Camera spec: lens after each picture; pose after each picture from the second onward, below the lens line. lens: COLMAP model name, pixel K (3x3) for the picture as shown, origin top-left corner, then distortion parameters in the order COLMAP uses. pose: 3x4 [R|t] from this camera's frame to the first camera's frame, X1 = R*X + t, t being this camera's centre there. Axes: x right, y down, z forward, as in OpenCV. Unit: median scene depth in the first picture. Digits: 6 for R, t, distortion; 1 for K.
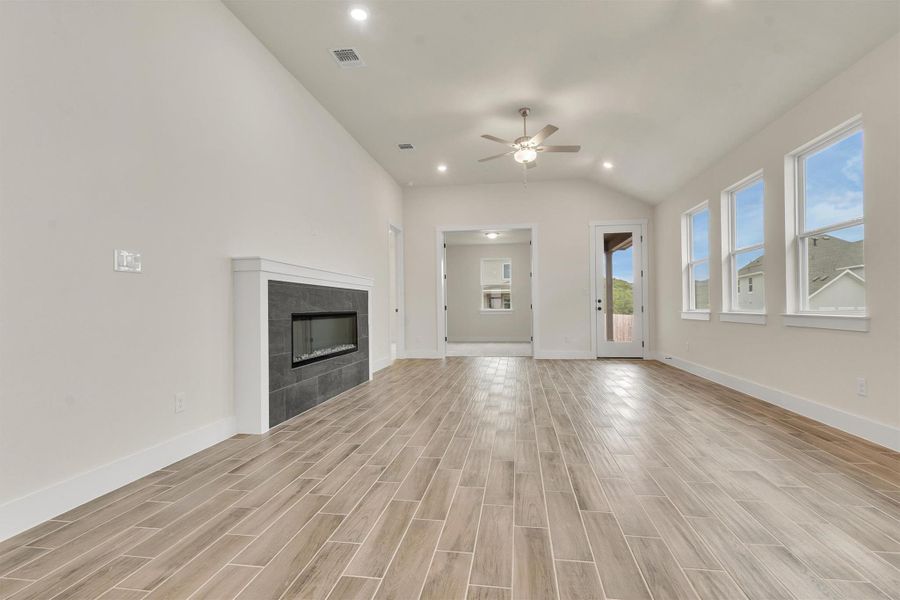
lens RADIAL K [[413.4, 0, 459.5], [0, 413.4, 306.0], [0, 0, 1]] dist [0.002792, 0.000124]
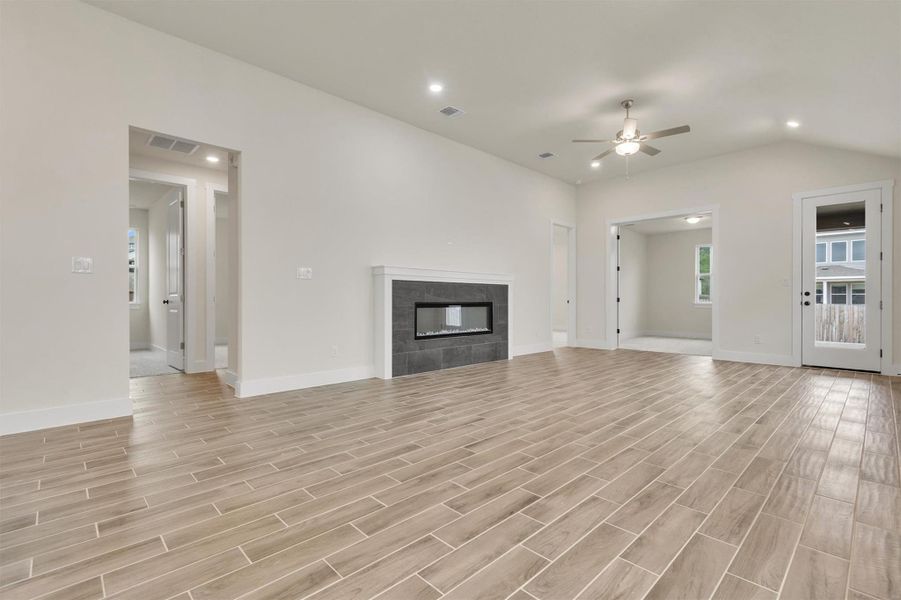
lens RADIAL K [[408.5, 0, 454.9], [0, 408.5, 302.8], [0, 0, 1]] dist [0.002630, 0.000148]
pose [[0.792682, 0.017045, -0.609396, 0.529414], [-0.008003, 0.999814, 0.017556, -0.005754], [0.609582, -0.009039, 0.792671, -0.043945]]
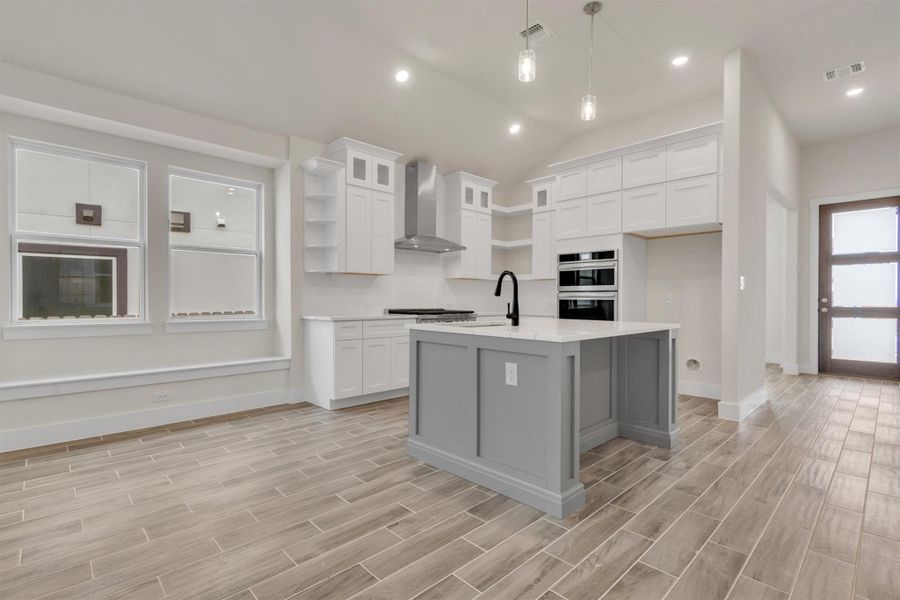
lens RADIAL K [[426.9, 0, 450.0], [0, 426.9, 300.0], [0, 0, 1]] dist [-0.000444, -0.000514]
pose [[-0.787464, 0.008418, 0.616303, -0.389881], [0.007306, 0.999964, -0.004324, -0.018397], [-0.616317, 0.001097, -0.787497, 0.449752]]
